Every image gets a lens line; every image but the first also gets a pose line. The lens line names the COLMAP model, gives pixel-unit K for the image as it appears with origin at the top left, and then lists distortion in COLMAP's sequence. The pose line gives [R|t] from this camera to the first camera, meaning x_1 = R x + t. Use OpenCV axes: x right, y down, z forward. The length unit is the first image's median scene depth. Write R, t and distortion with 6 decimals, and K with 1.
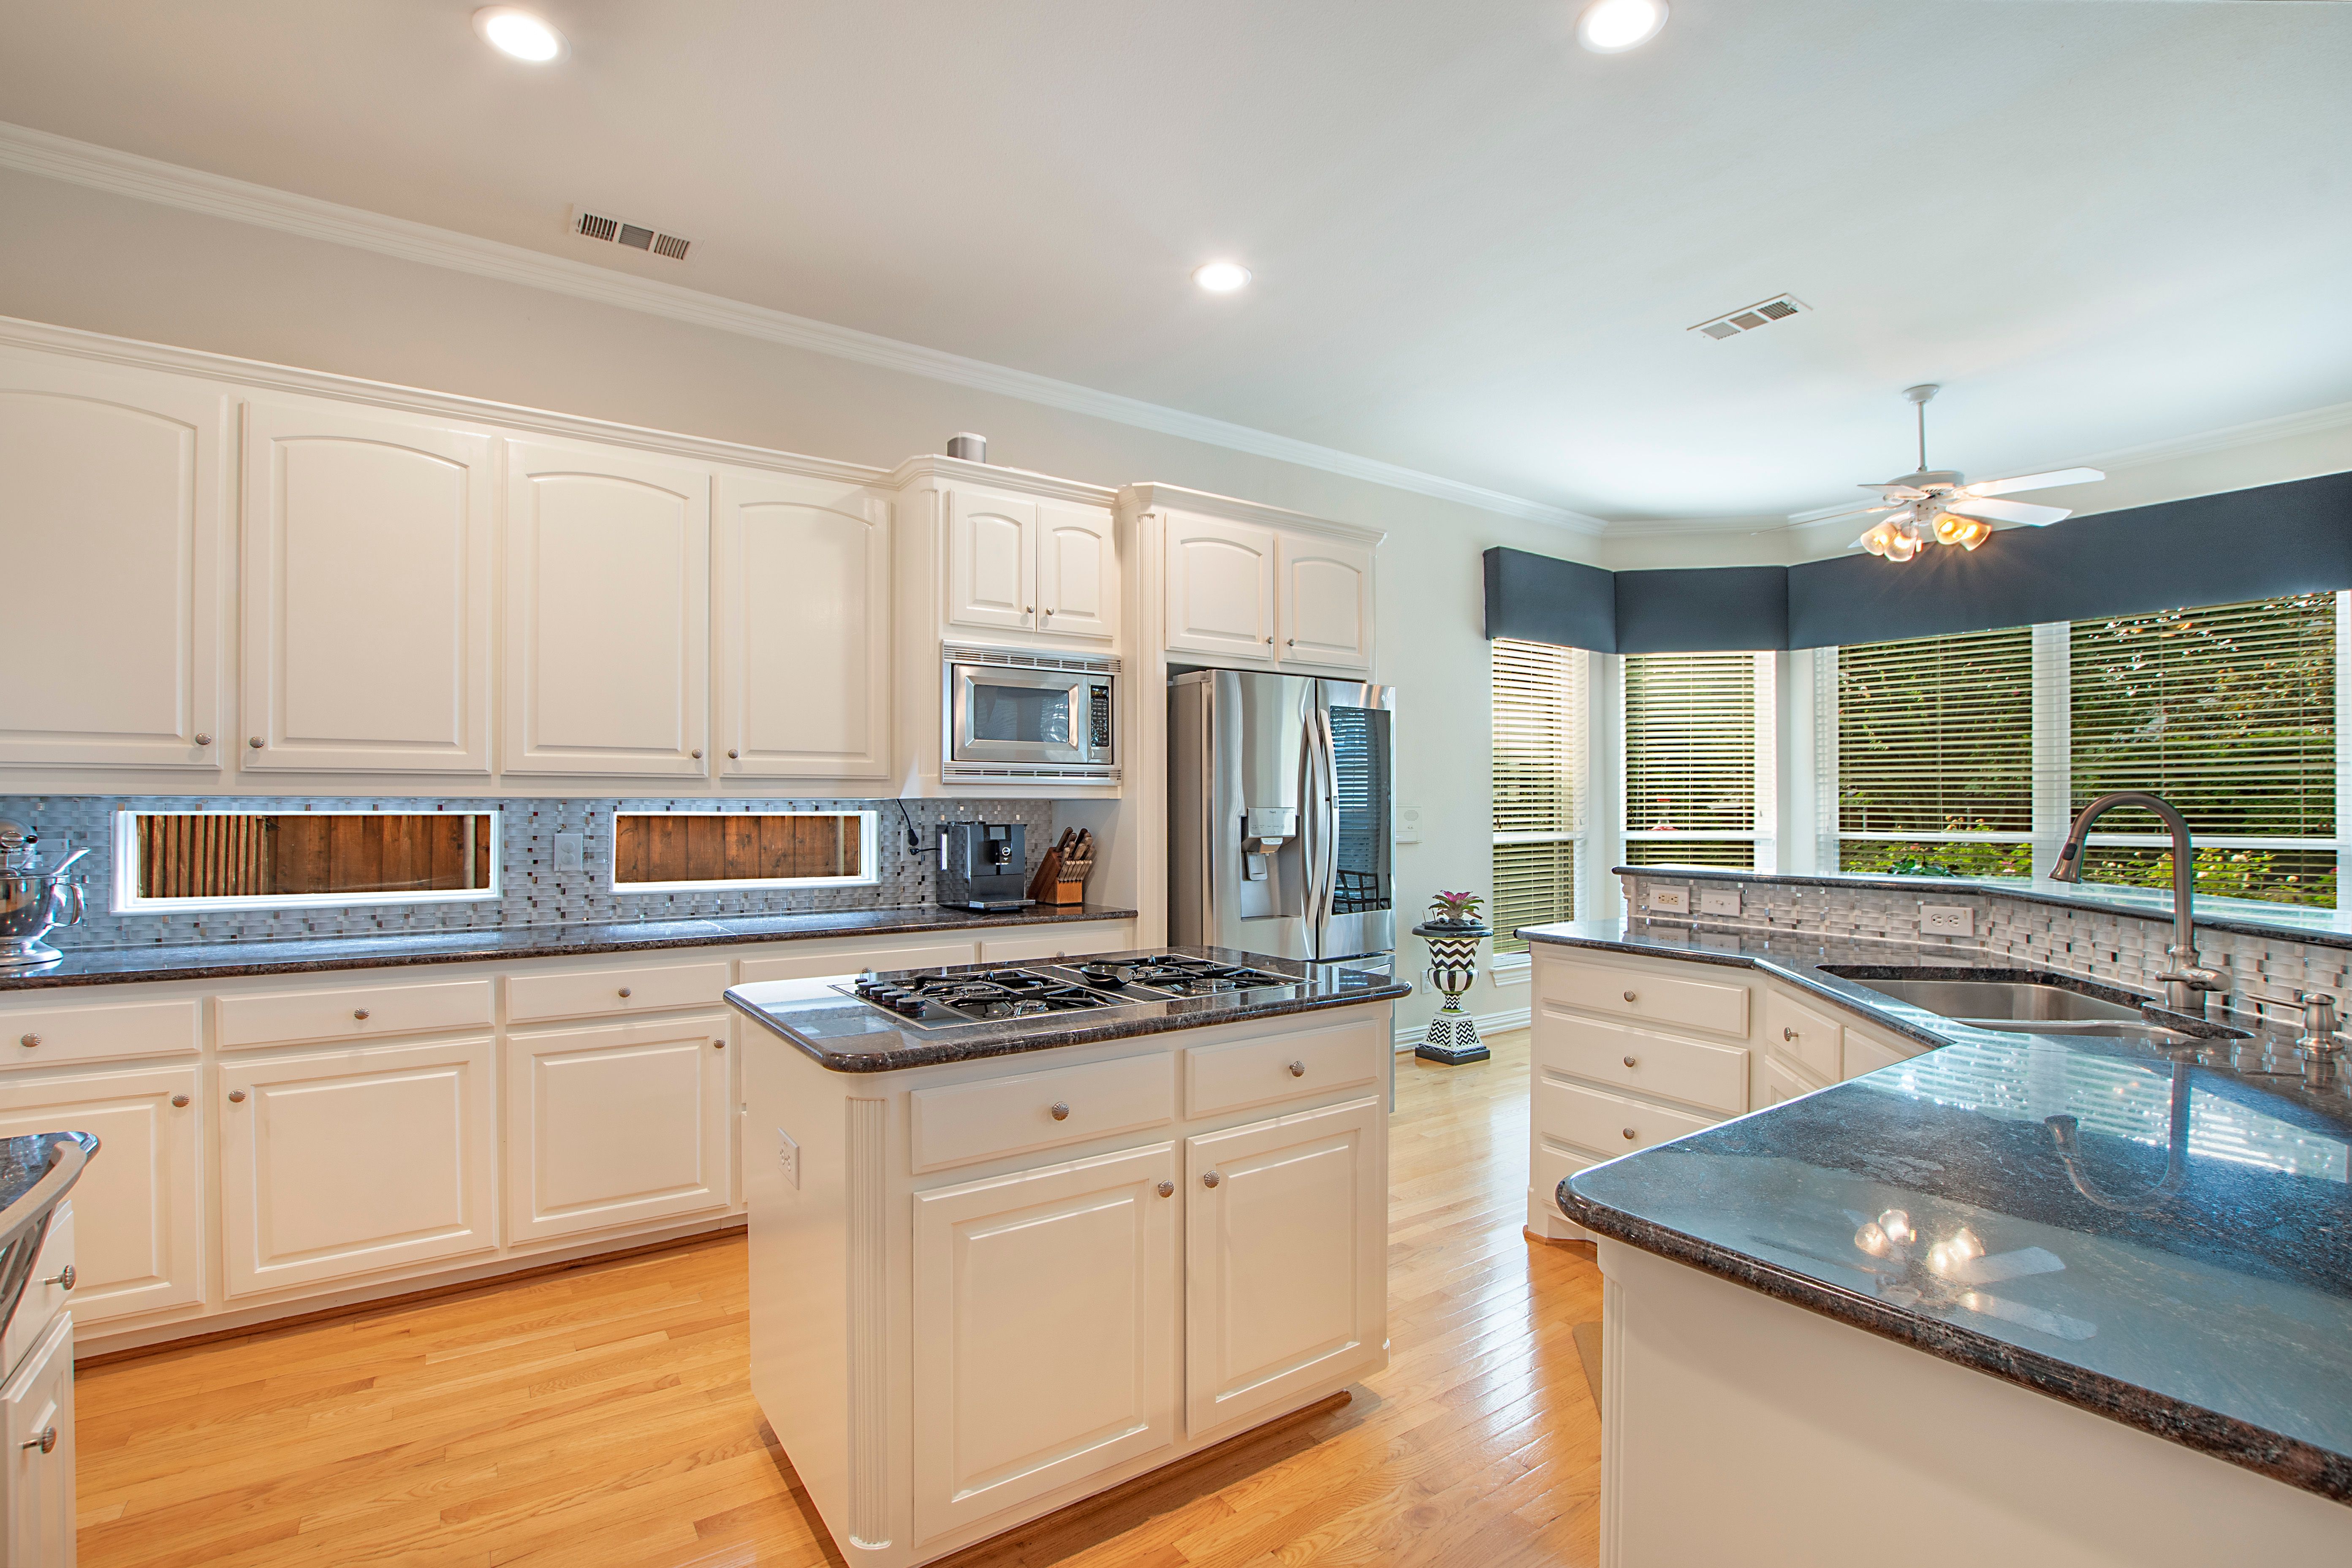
lens RADIAL K [[1073.3, 0, 1204.7], [0, 1073.3, 798.2], [0, 0, 1]] dist [-0.023330, 0.000486]
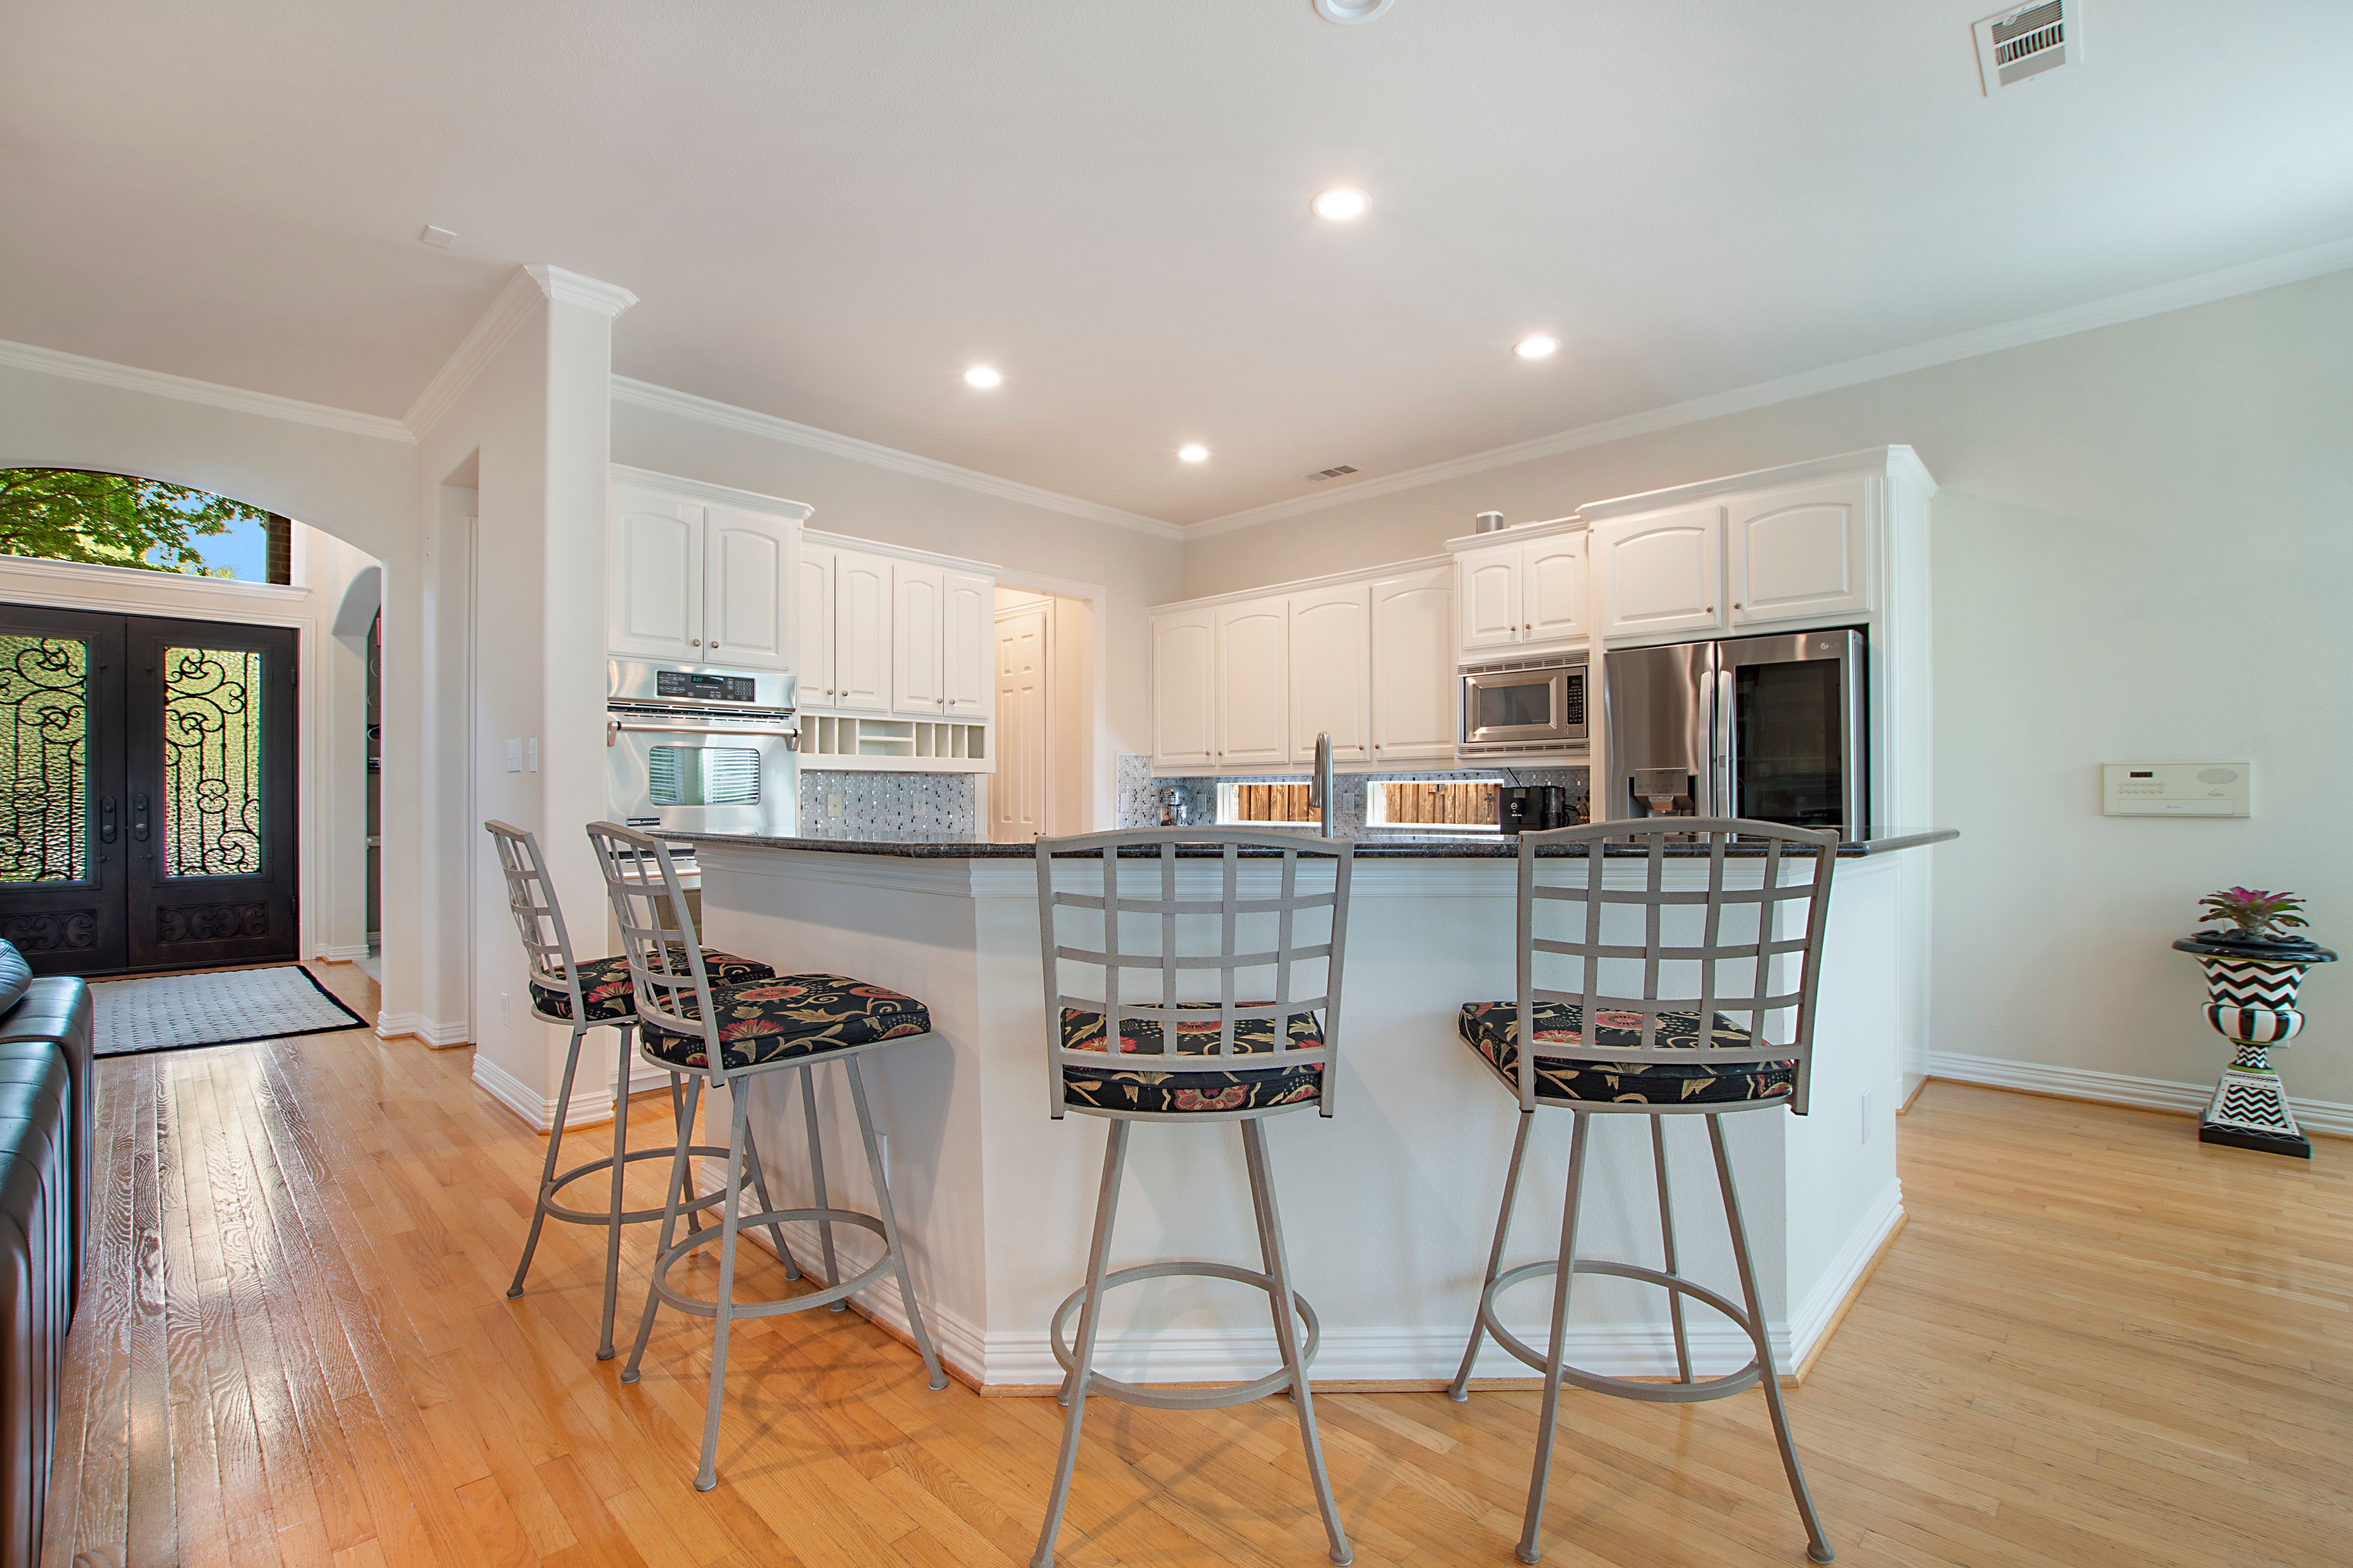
lens RADIAL K [[1056.4, 0, 1167.2], [0, 1056.4, 801.7], [0, 0, 1]] dist [-0.044093, 0.011437]
pose [[0.162660, -0.002292, -0.986679, 1.087191], [0.003814, 0.999991, -0.001694, 0.045303], [0.986675, -0.003488, 0.162668, 0.347254]]
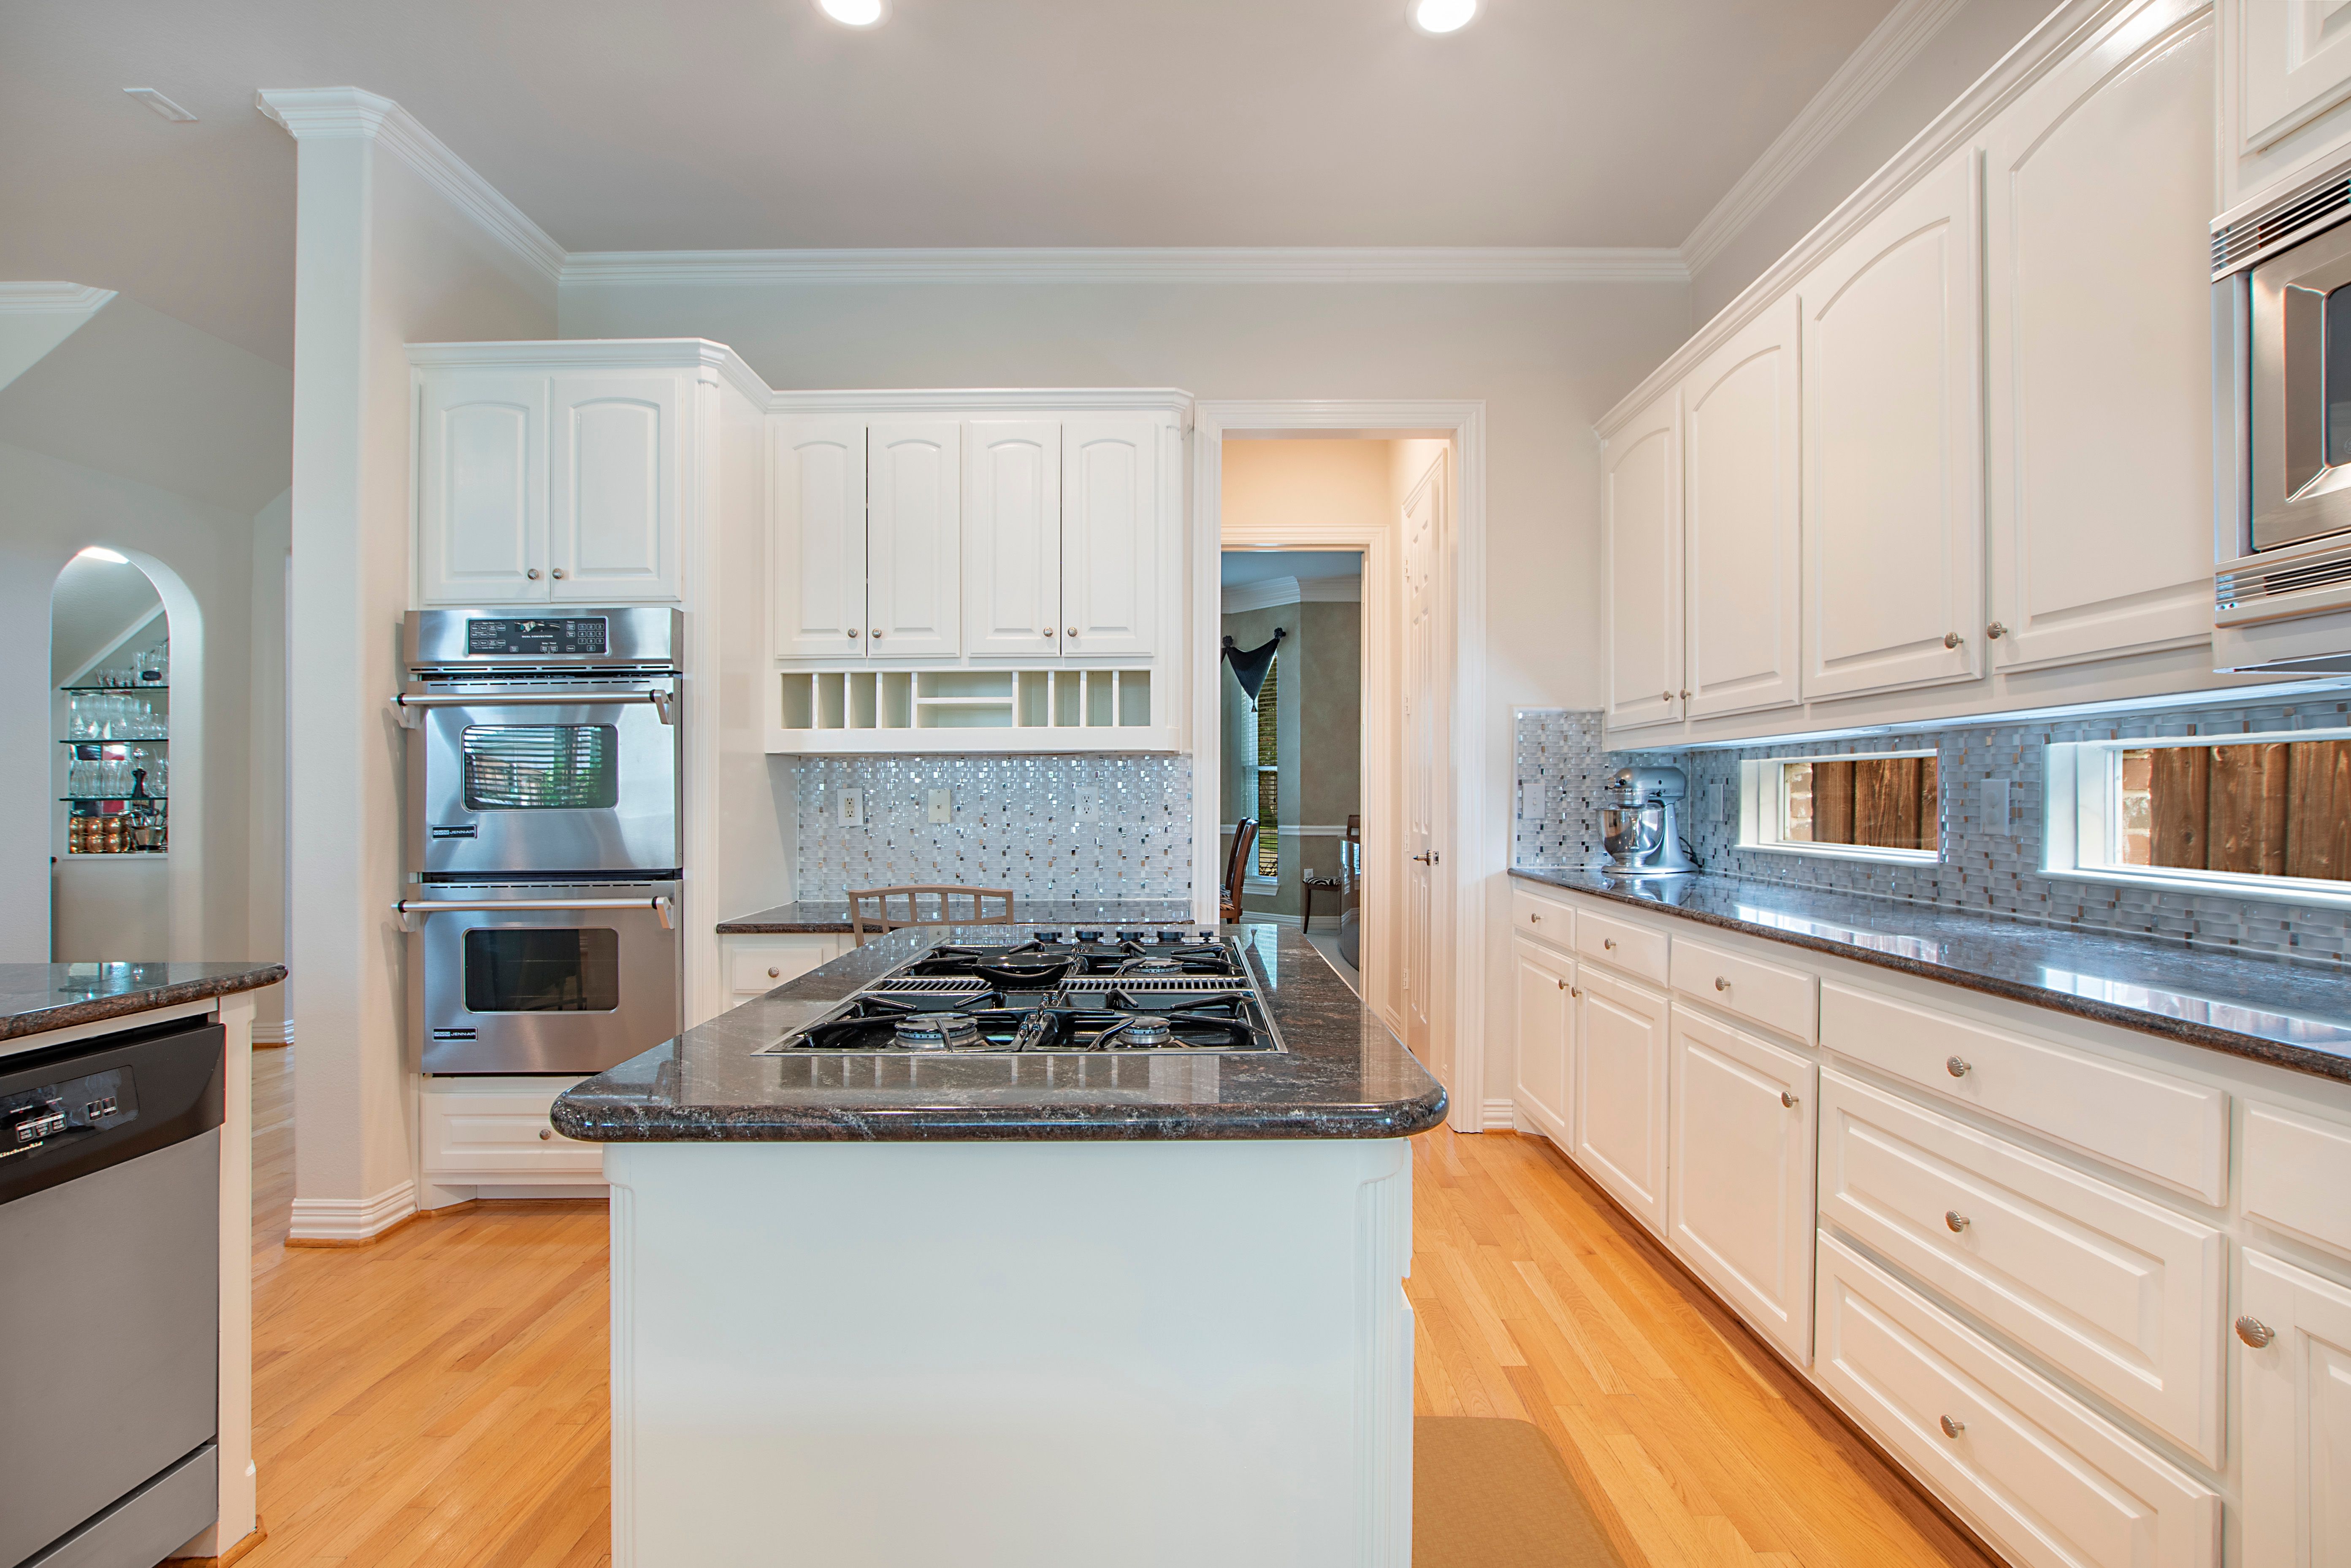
lens RADIAL K [[1055.4, 0, 1166.2], [0, 1055.4, 801.7], [0, 0, 1]] dist [-0.044093, 0.011437]
pose [[-0.591131, 0.004213, -0.806565, 0.218568], [0.004384, 0.999988, 0.002010, 0.040089], [0.806564, -0.002348, -0.591143, 0.879460]]
